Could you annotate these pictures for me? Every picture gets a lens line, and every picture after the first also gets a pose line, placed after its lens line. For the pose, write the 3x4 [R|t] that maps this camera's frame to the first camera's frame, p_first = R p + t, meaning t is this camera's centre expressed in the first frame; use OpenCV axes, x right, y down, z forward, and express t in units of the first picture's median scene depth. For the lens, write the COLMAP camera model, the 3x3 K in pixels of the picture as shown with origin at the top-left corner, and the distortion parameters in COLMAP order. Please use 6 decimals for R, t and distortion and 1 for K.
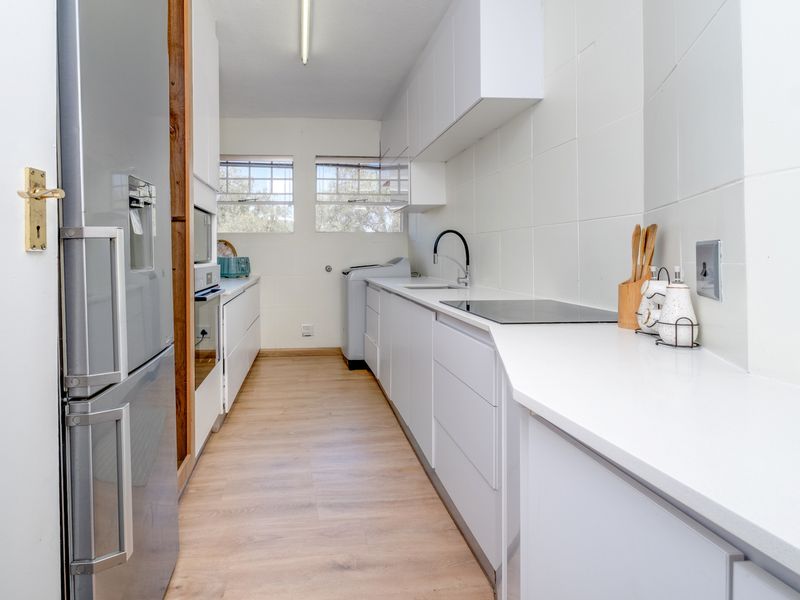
lens RADIAL K [[733.0, 0, 400.2], [0, 733.0, 273.7], [0, 0, 1]] dist [-0.017278, -0.001813]
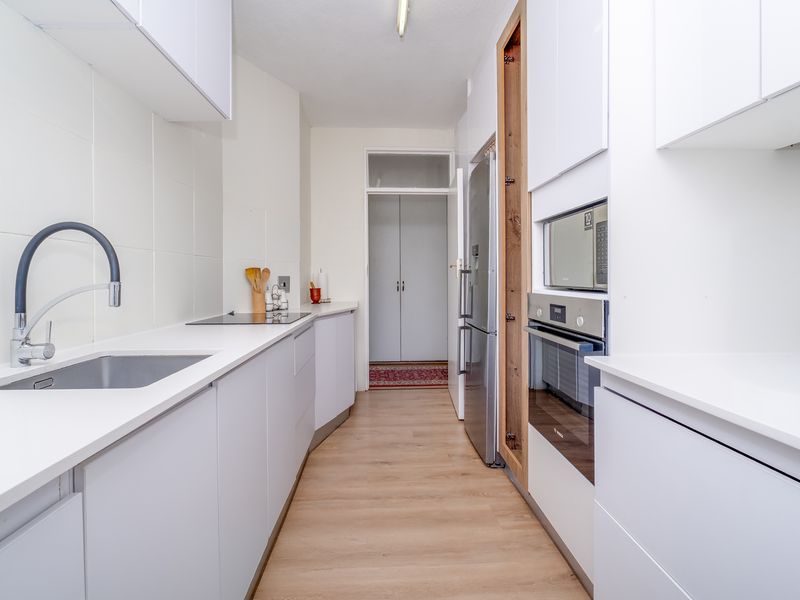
lens RADIAL K [[733.0, 0, 400.2], [0, 733.0, 273.7], [0, 0, 1]] dist [-0.017278, -0.001813]
pose [[-0.995010, -0.001080, 0.099769, -0.118790], [0.000848, 0.999814, 0.019277, -0.030858], [-0.099772, 0.019265, -0.994824, 1.128506]]
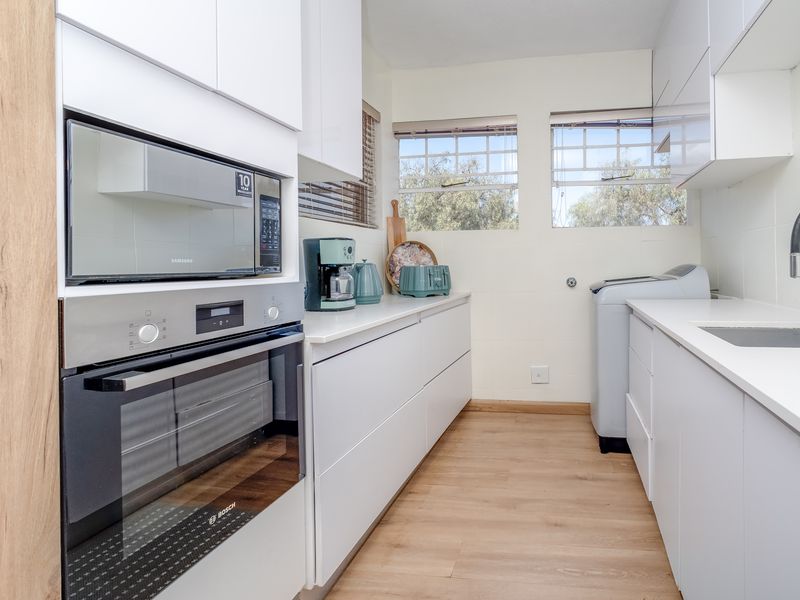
lens RADIAL K [[733.0, 0, 400.2], [0, 733.0, 273.7], [0, 0, 1]] dist [-0.017278, -0.001813]
pose [[0.935157, -0.004797, -0.354201, -0.009067], [0.000166, 0.999914, -0.013104, -0.006665], [0.354234, 0.012195, 0.935077, 0.354238]]
